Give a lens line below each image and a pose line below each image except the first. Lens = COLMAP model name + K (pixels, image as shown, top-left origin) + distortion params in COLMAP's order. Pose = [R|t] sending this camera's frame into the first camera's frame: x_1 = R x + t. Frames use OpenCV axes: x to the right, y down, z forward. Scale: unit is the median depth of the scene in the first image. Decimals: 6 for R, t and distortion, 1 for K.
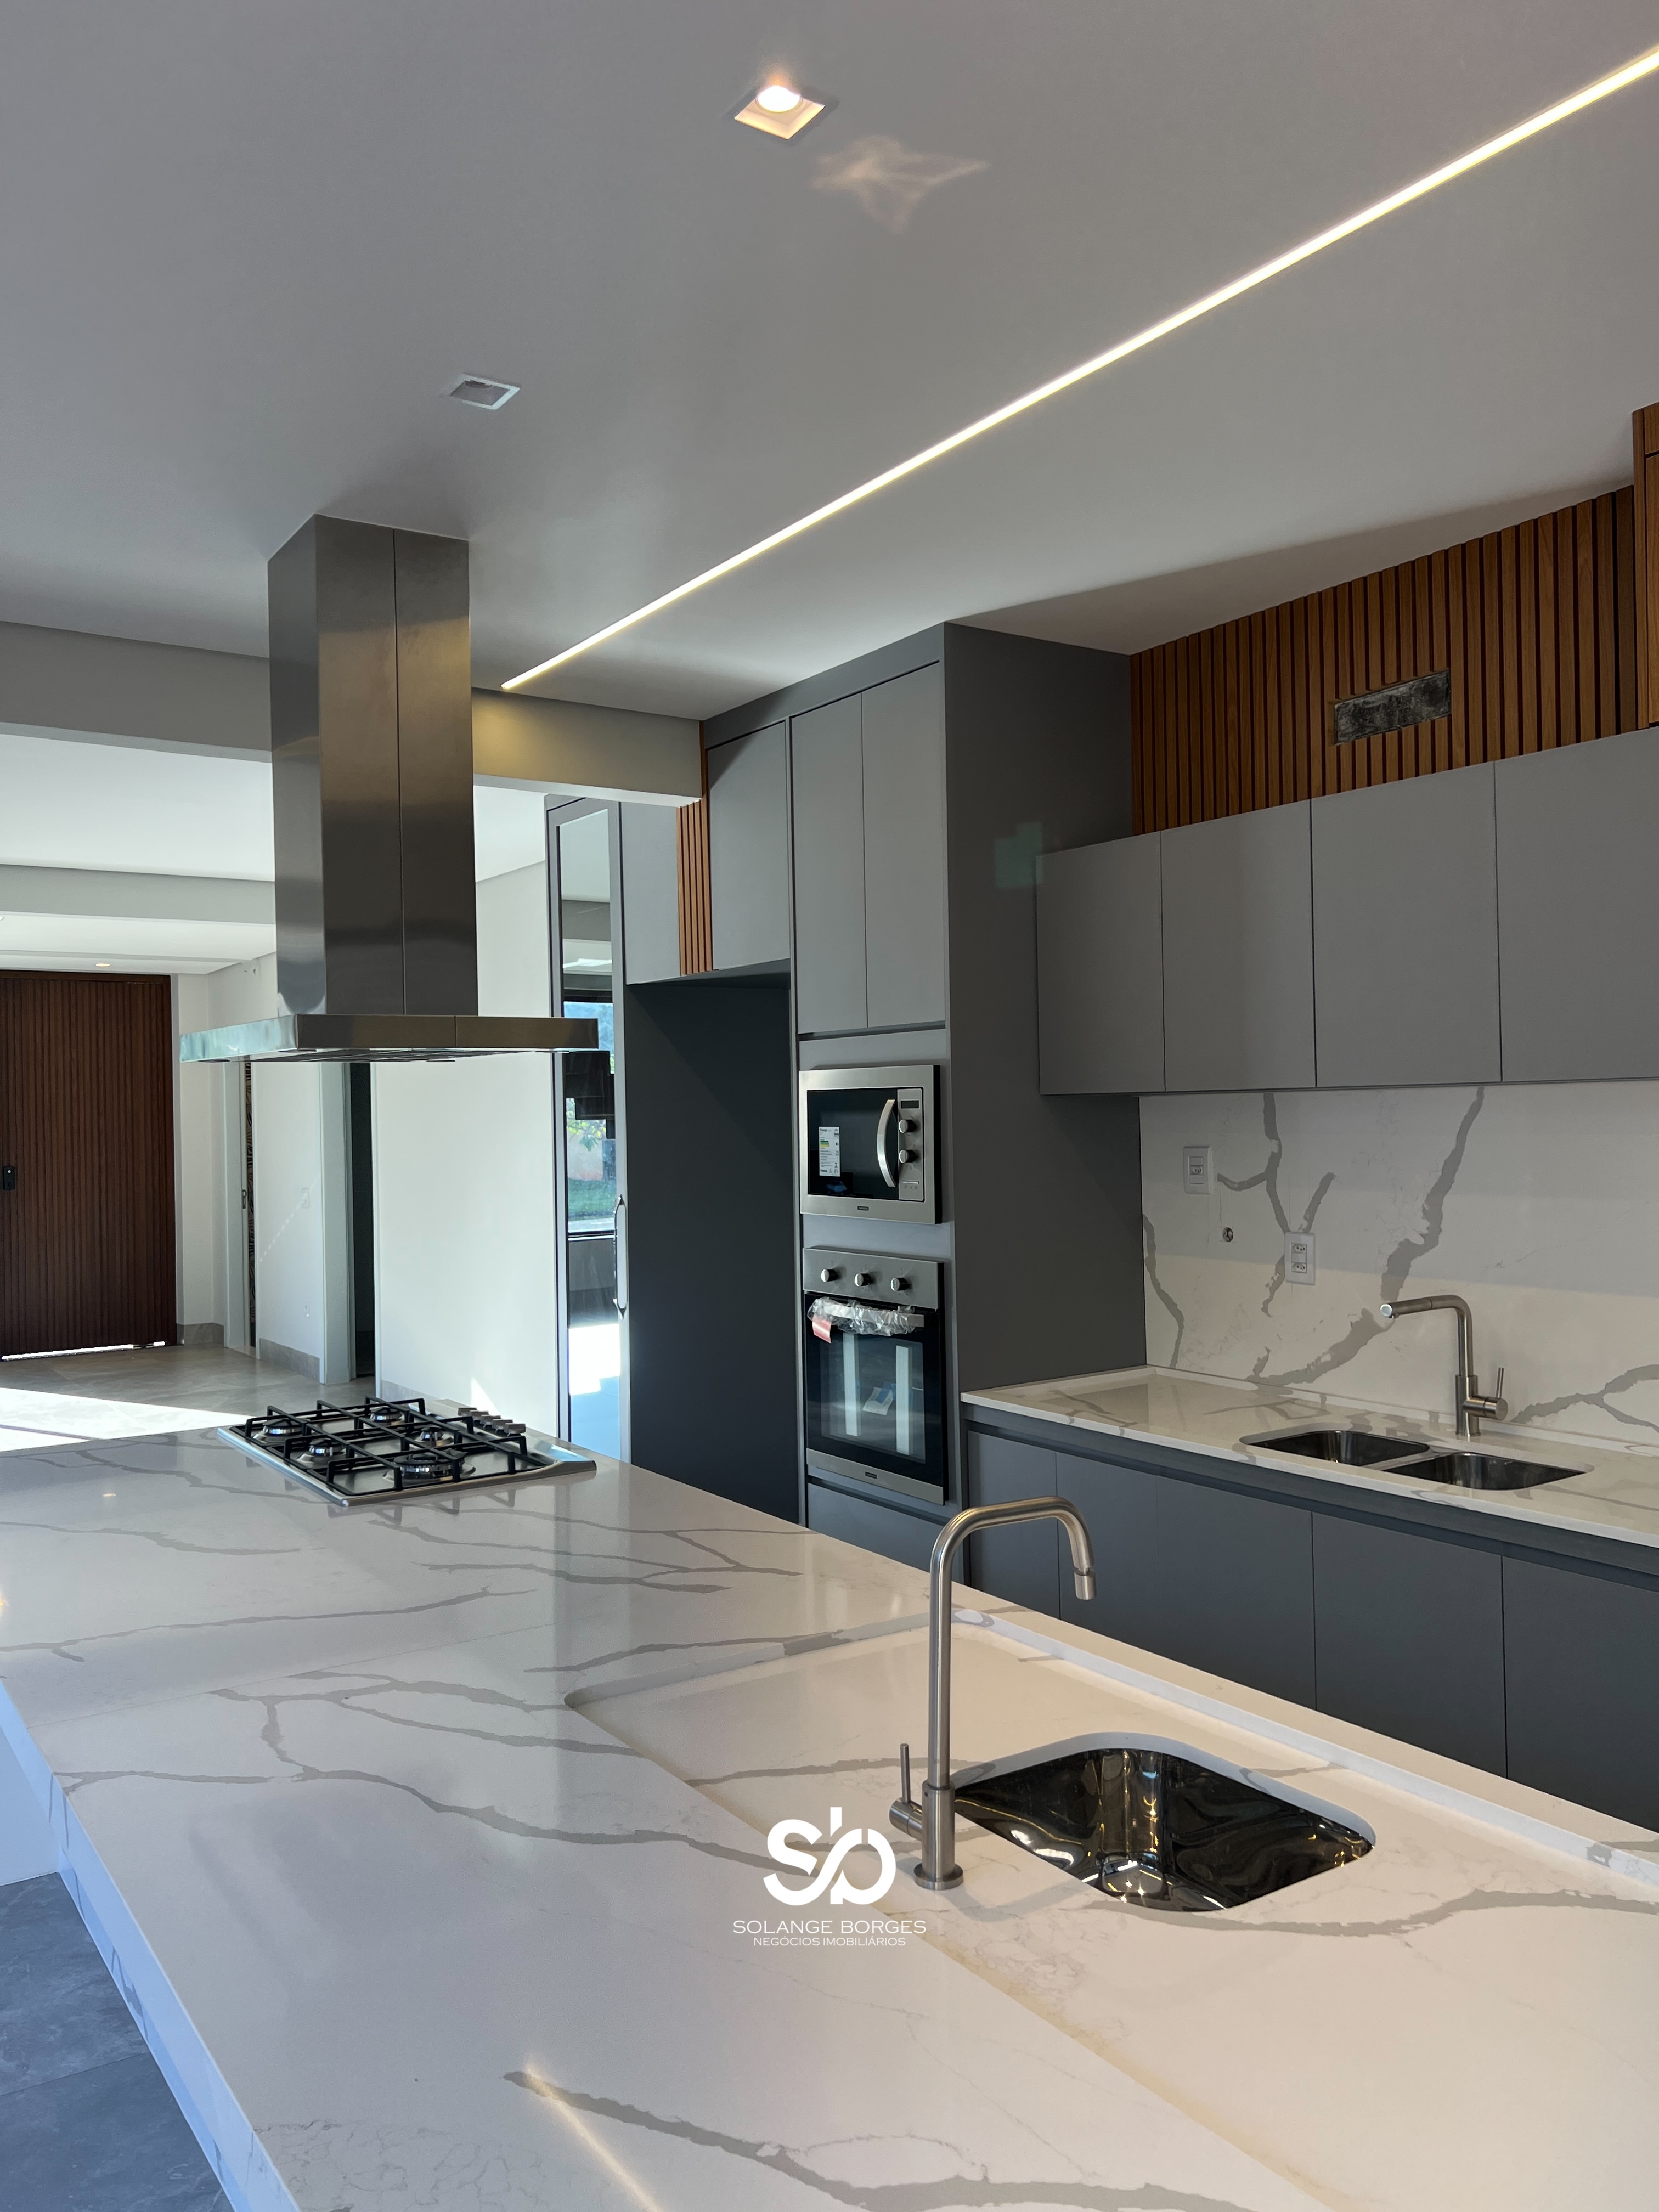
lens RADIAL K [[1648.3, 0, 829.5], [0, 1648.3, 1106.0], [0, 0, 1]] dist [0.141544, -0.203192]
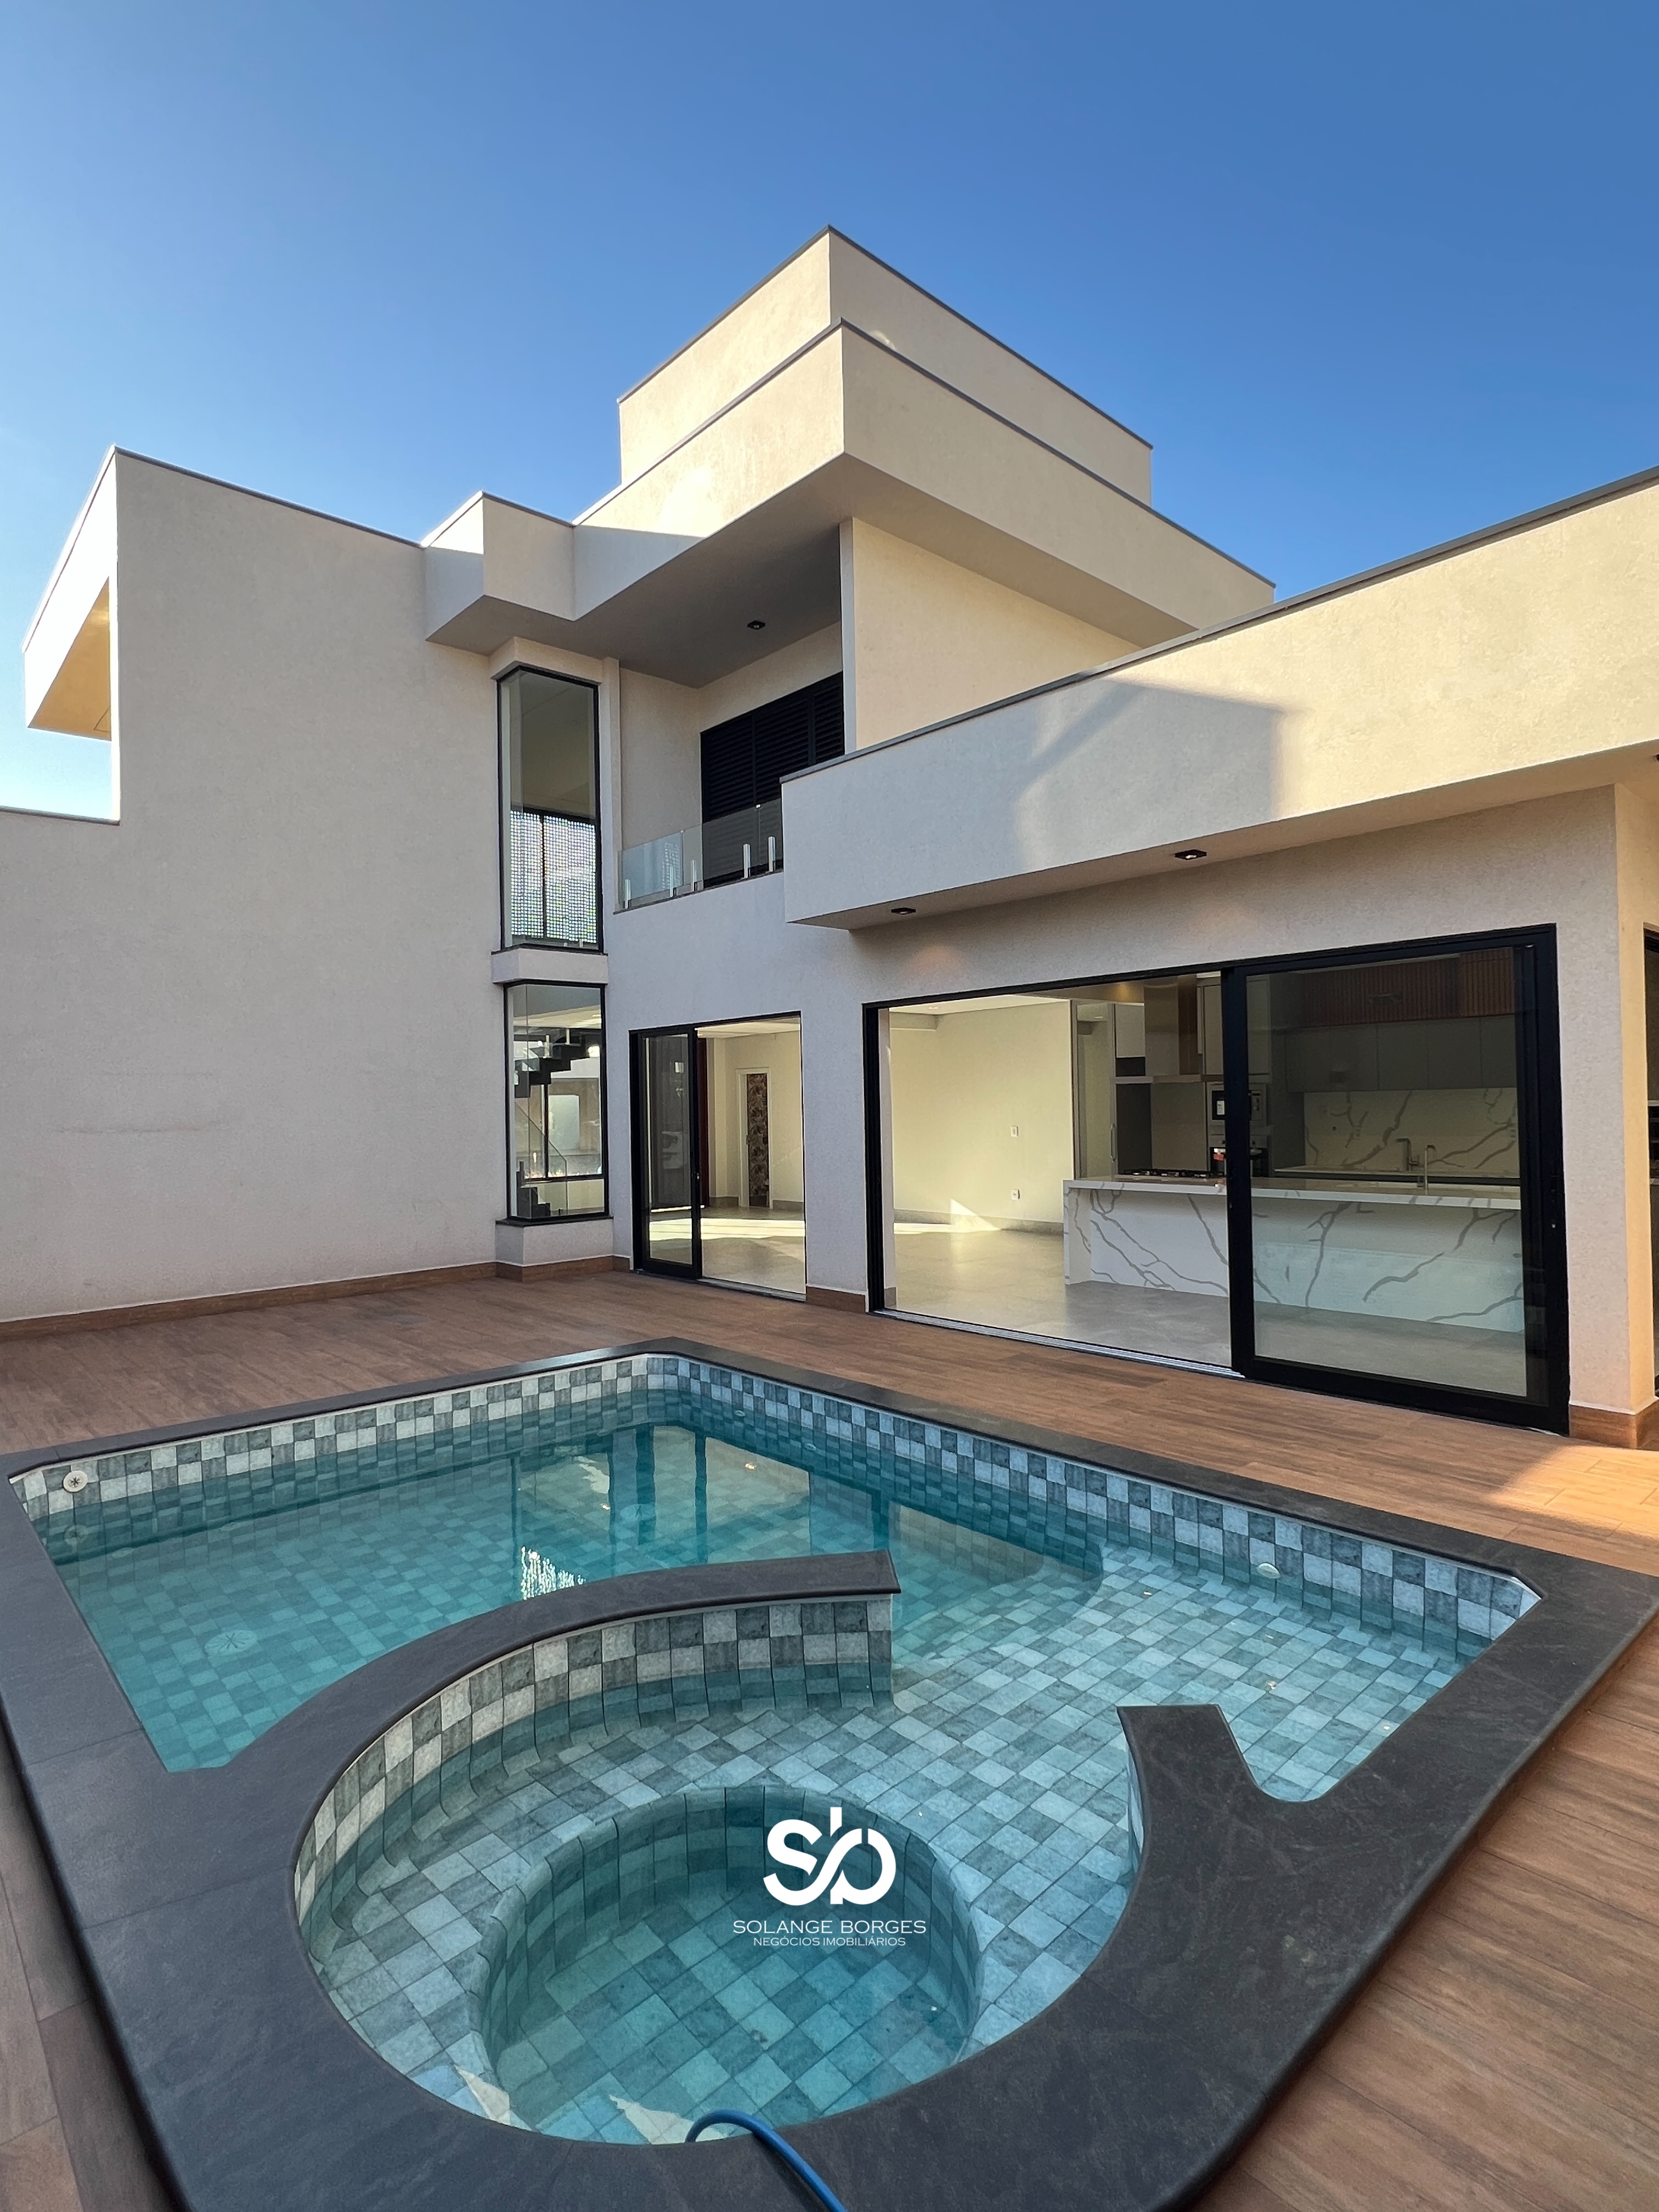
lens RADIAL K [[1121.5, 0, 829.5], [0, 1121.5, 1106.0], [0, 0, 1]] dist [-0.000602, -0.000067]
pose [[0.990846, 0.000070, 0.134994, -1.224547], [-0.000556, 0.999993, 0.003567, 0.015828], [-0.134993, -0.003610, 0.990840, -1.365450]]
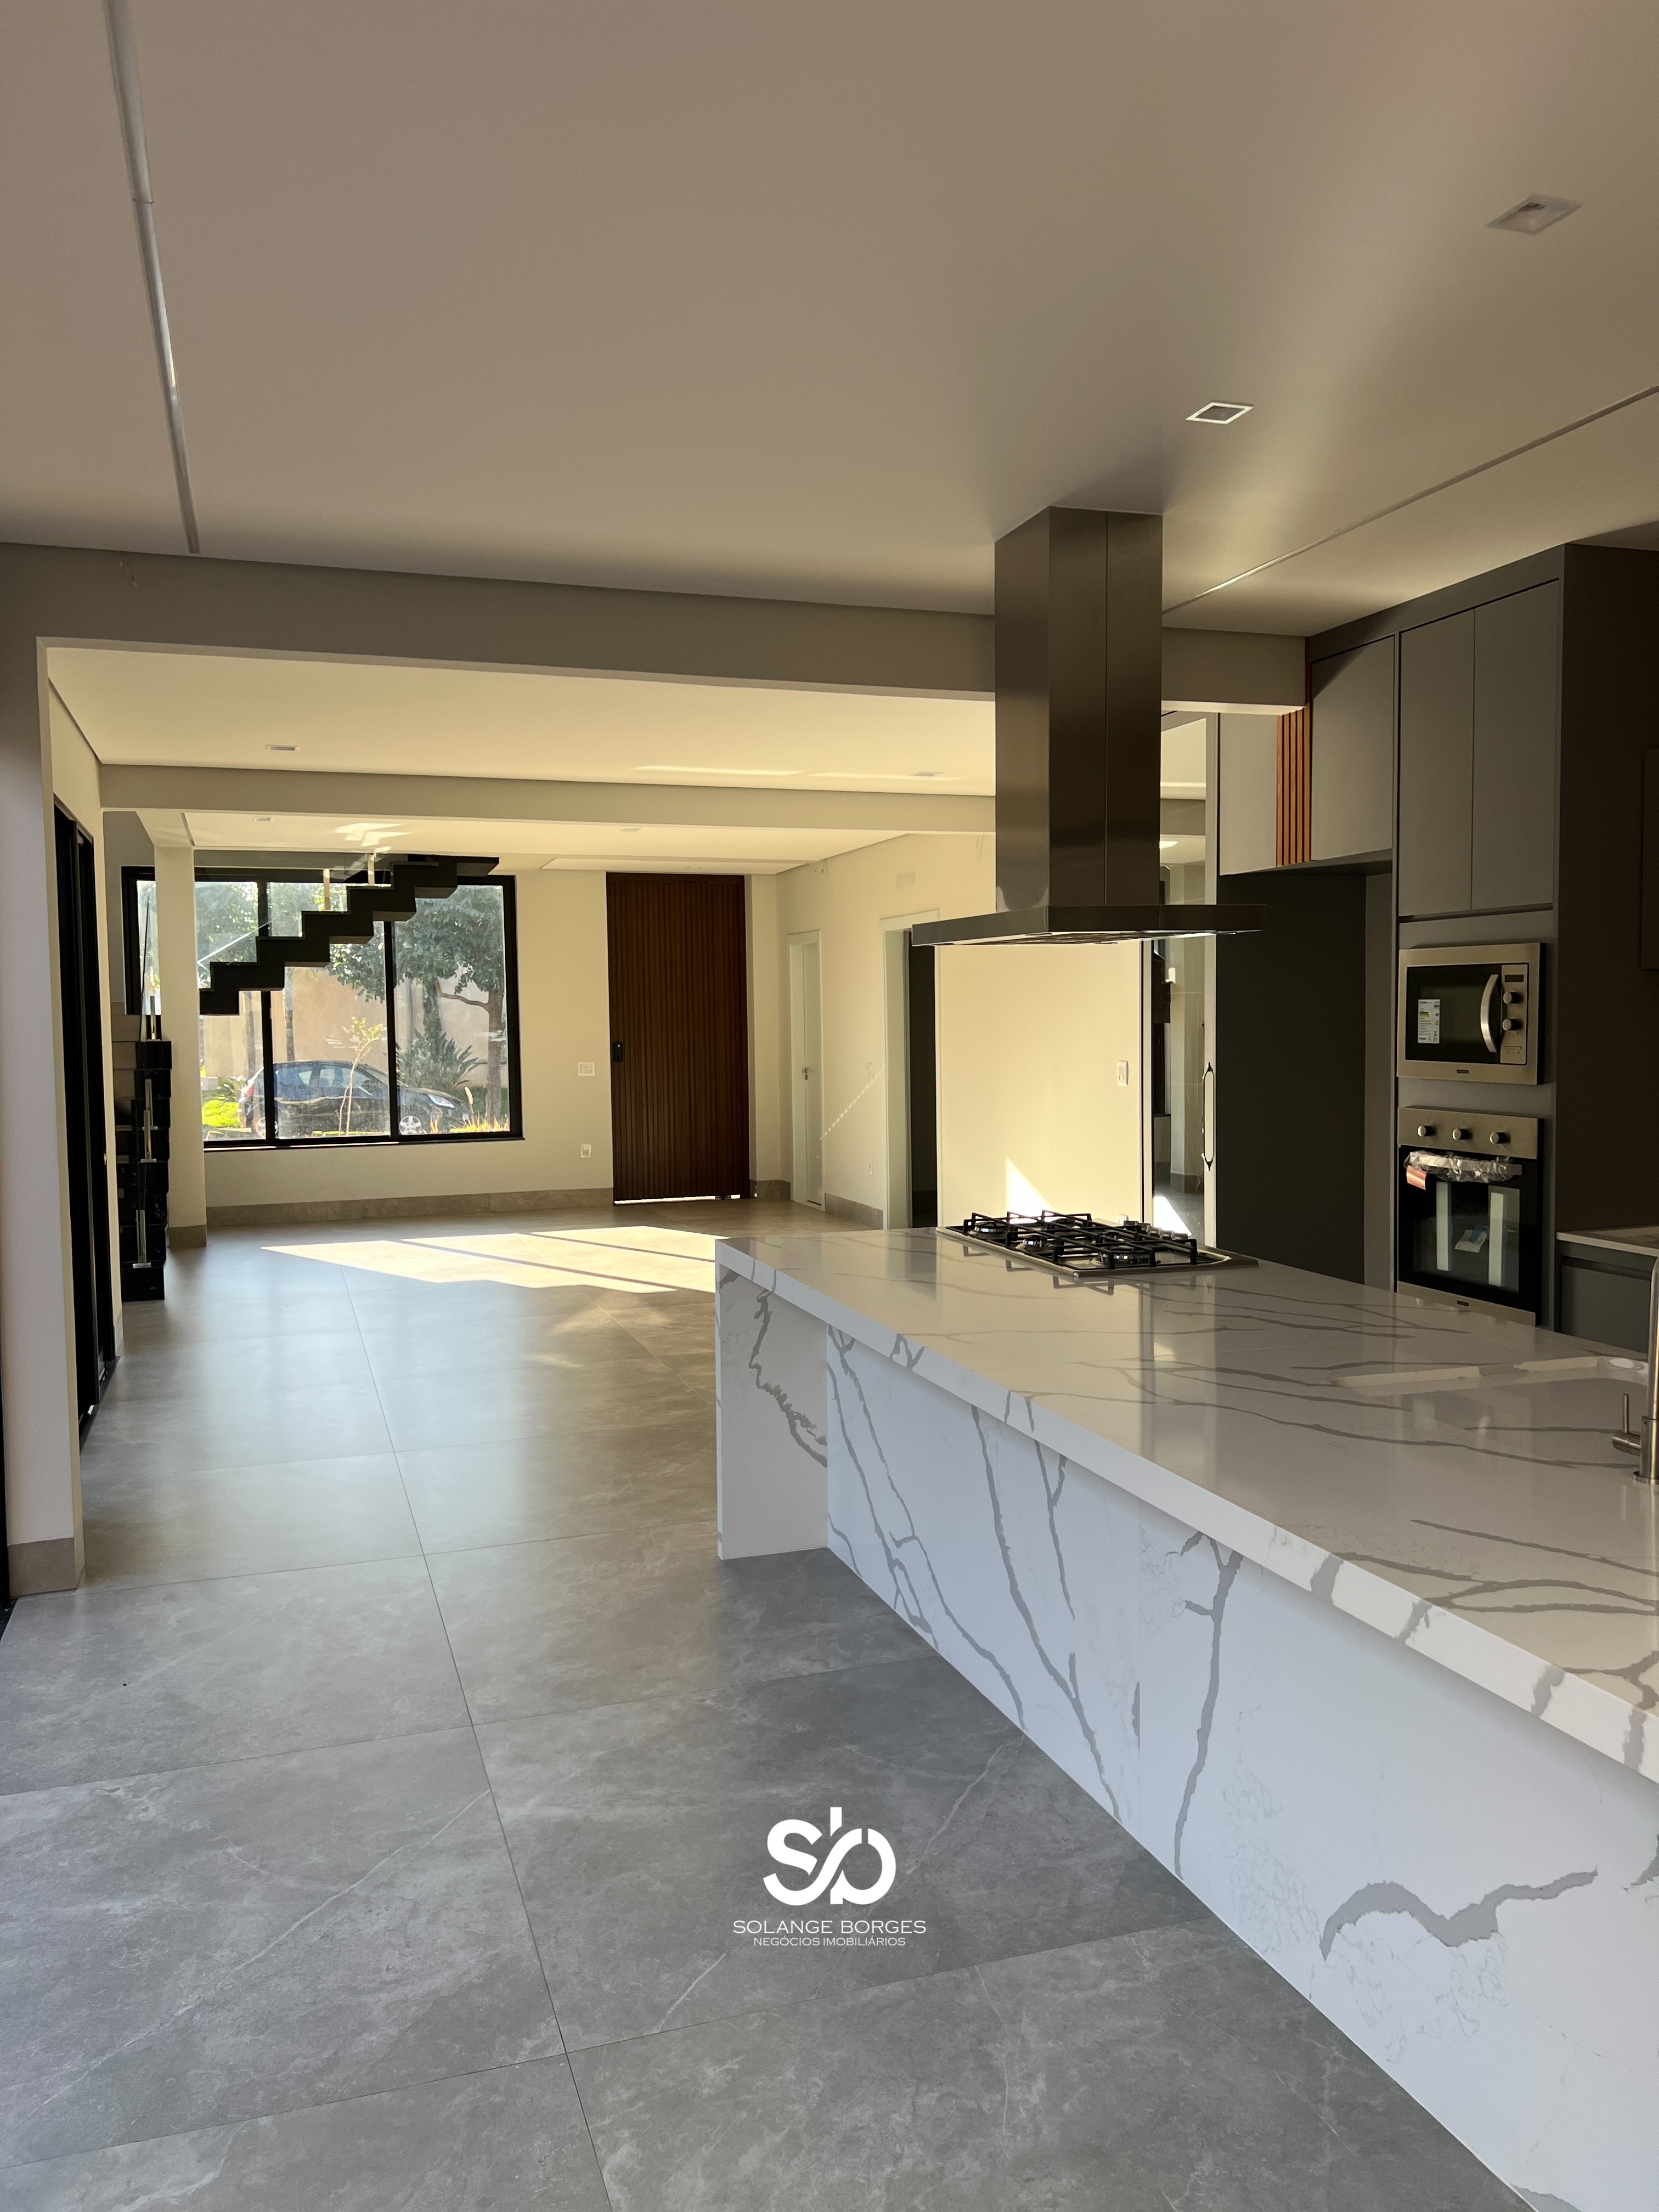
lens RADIAL K [[1648.0, 0, 829.5], [0, 1648.0, 1106.0], [0, 0, 1]] dist [-0.001482, 0.002146]
pose [[0.962916, 0.025129, -0.268630, -0.094007], [-0.008115, 0.997900, 0.064260, 0.016878], [0.269681, -0.059697, 0.961098, -0.202193]]
